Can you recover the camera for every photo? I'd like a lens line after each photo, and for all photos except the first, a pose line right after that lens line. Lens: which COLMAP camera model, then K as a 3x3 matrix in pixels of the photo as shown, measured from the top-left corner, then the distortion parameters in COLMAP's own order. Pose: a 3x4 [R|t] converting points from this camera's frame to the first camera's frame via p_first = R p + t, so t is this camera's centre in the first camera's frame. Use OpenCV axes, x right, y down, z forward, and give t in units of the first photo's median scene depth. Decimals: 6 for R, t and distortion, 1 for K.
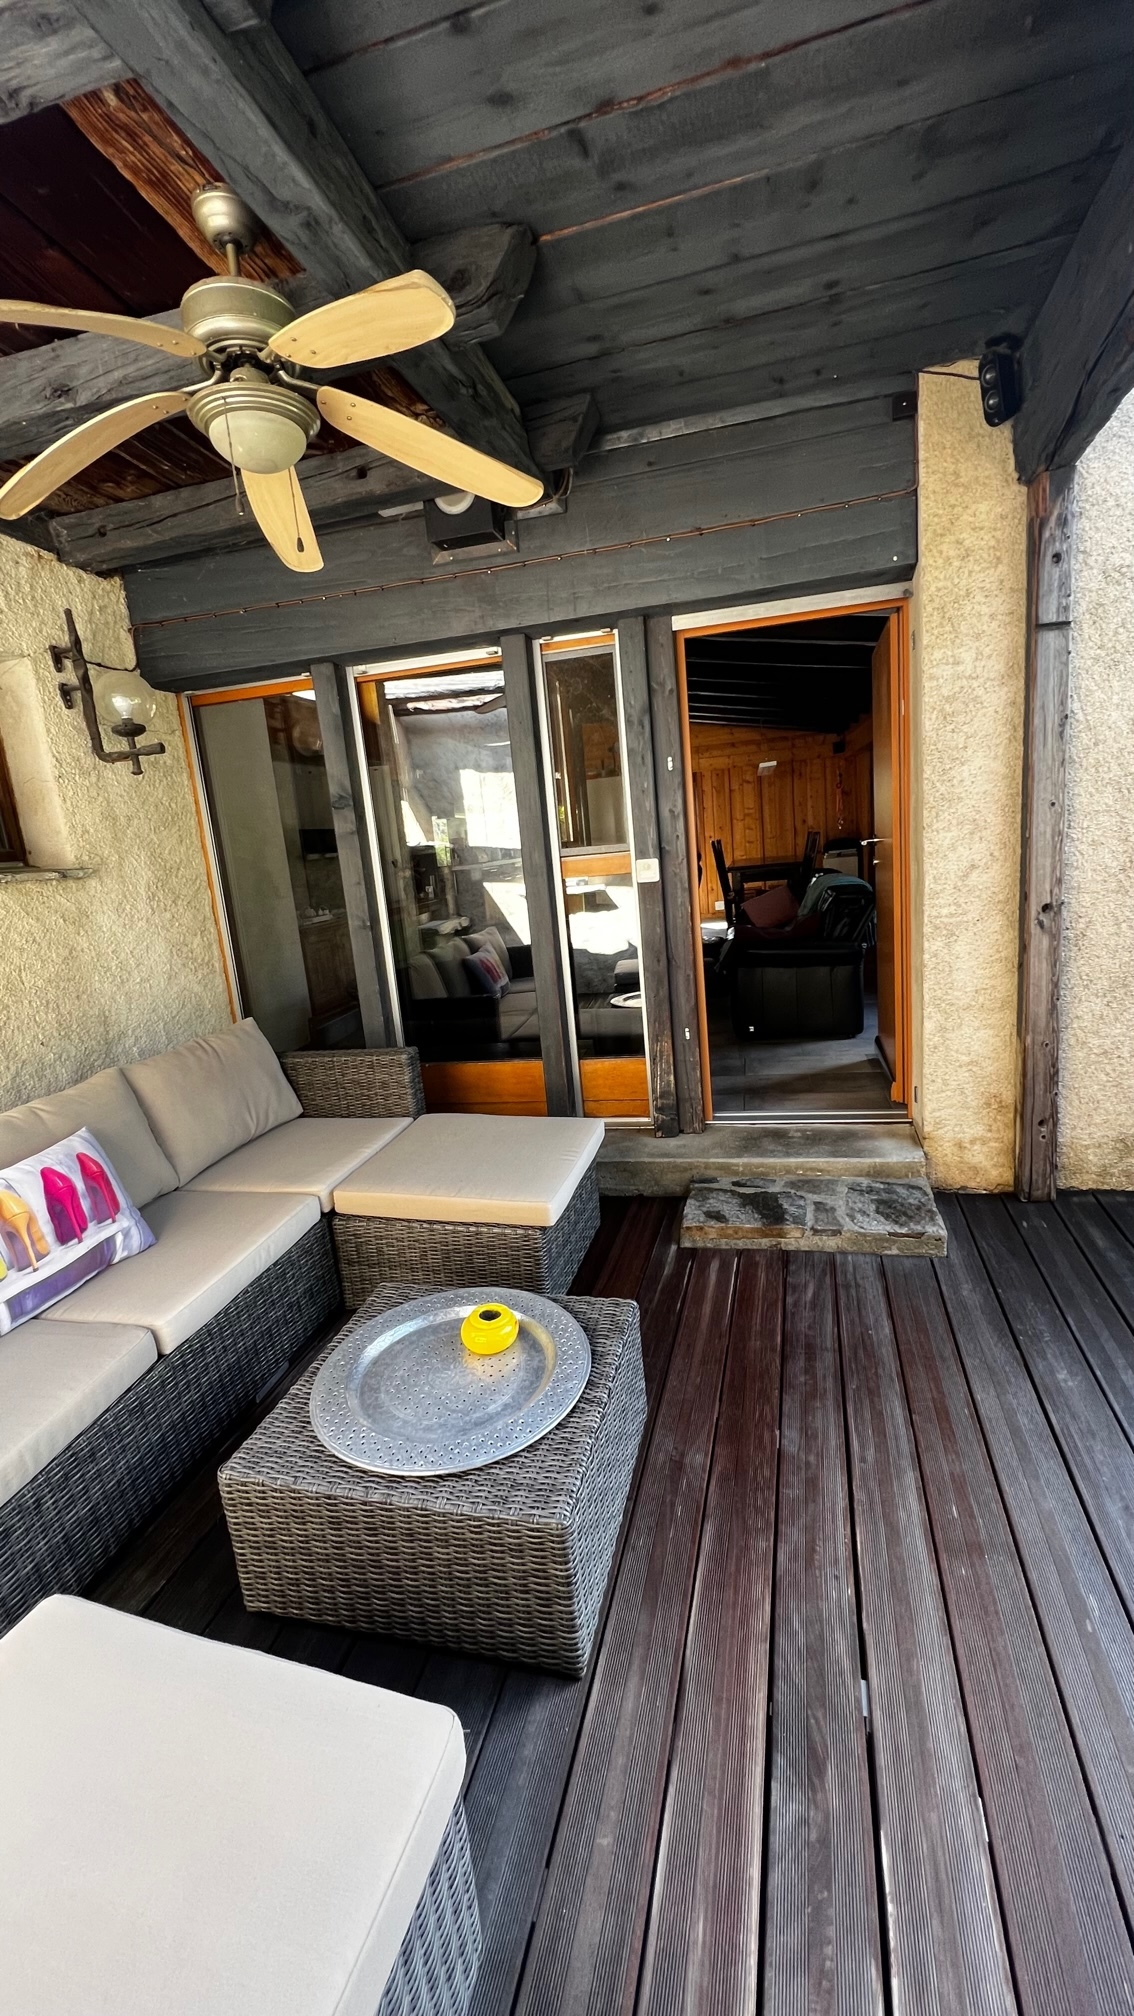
lens RADIAL K [[806.7, 0, 580.9], [0, 806.7, 1003.9], [0, 0, 1]] dist [-0.001435, -0.000048]
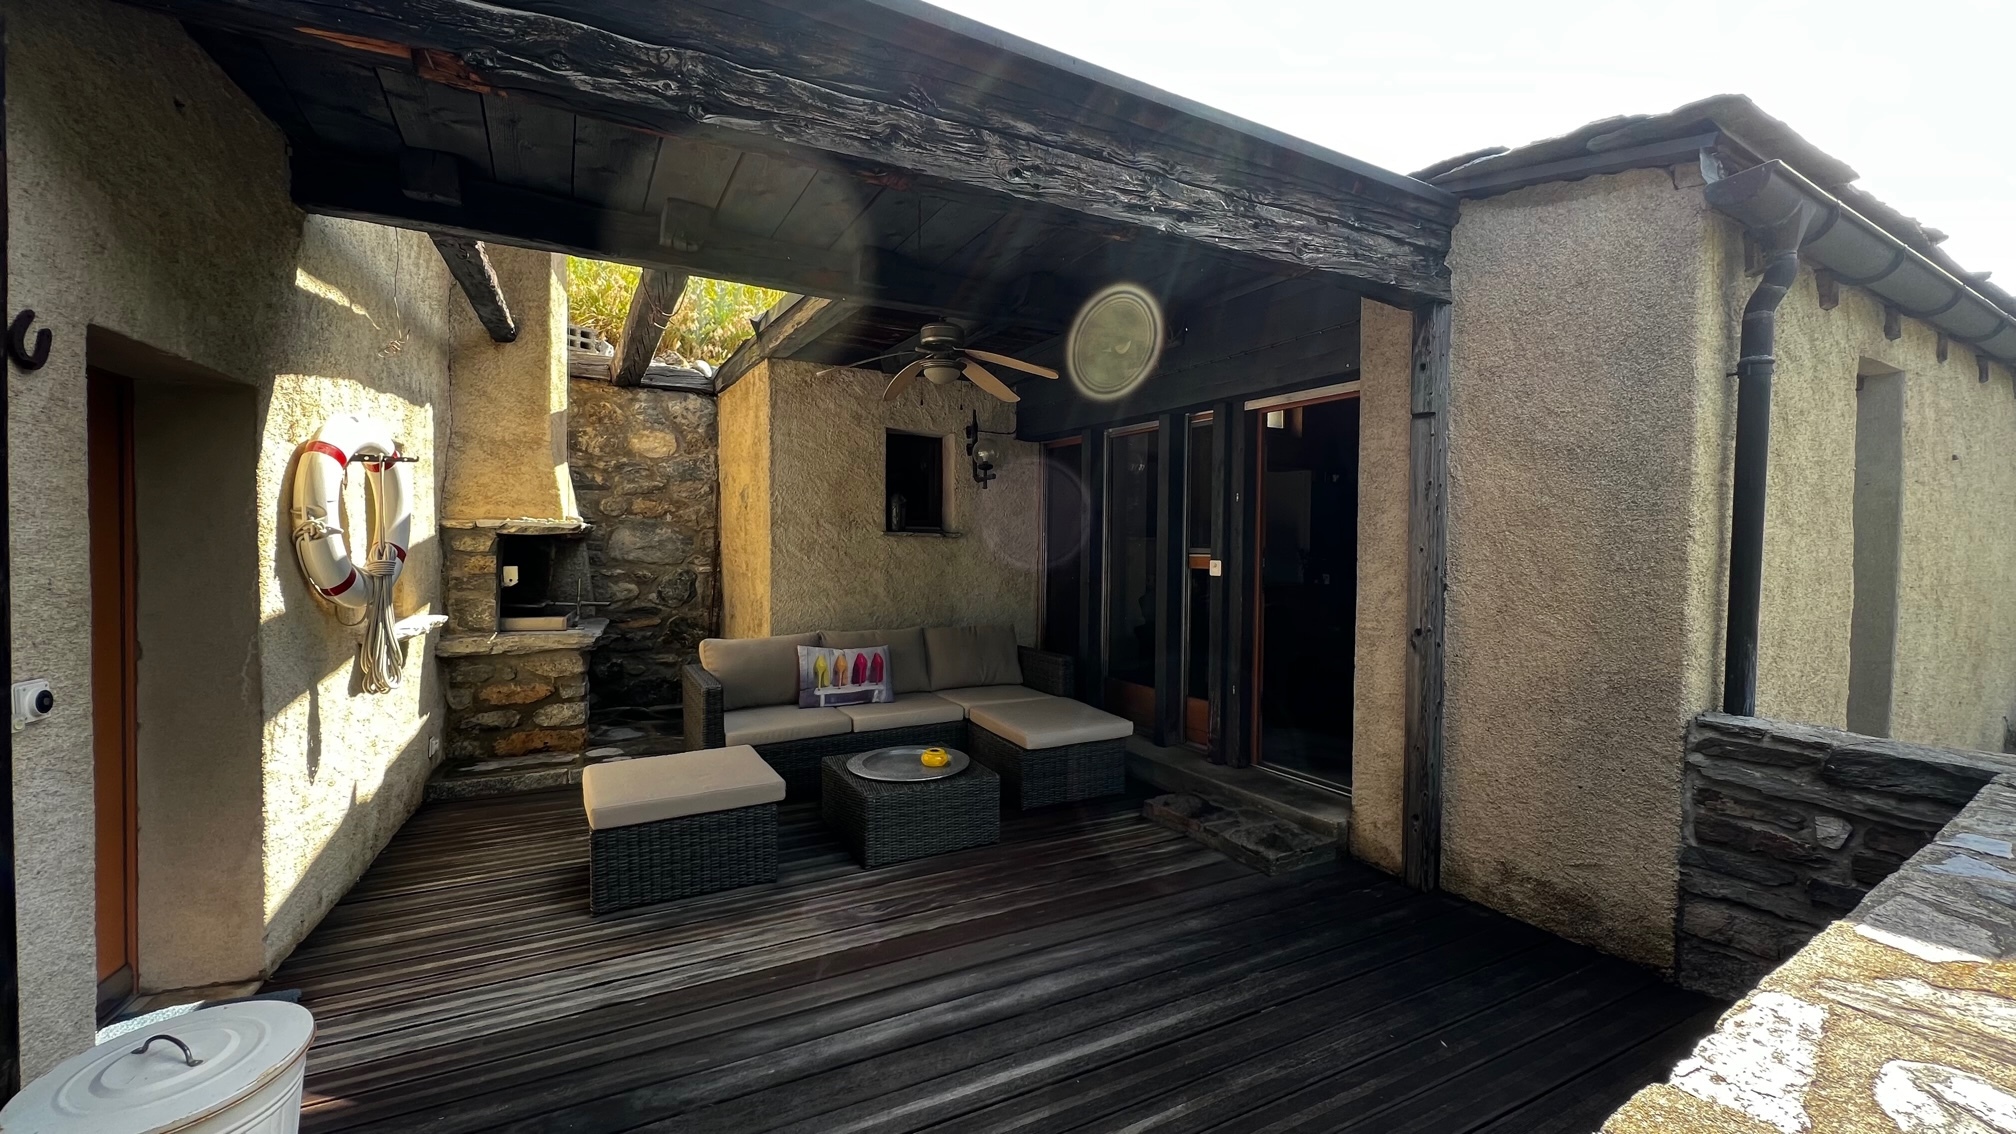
lens RADIAL K [[806.7, 0, 1000.9], [0, 806.7, 563.0], [0, 0, 1]] dist [-0.001435, -0.000048]
pose [[0.670511, 0.112649, -0.733297, 0.947433], [-0.213714, 0.975836, -0.045508, -0.028765], [0.710451, 0.187229, 0.678384, -0.270804]]
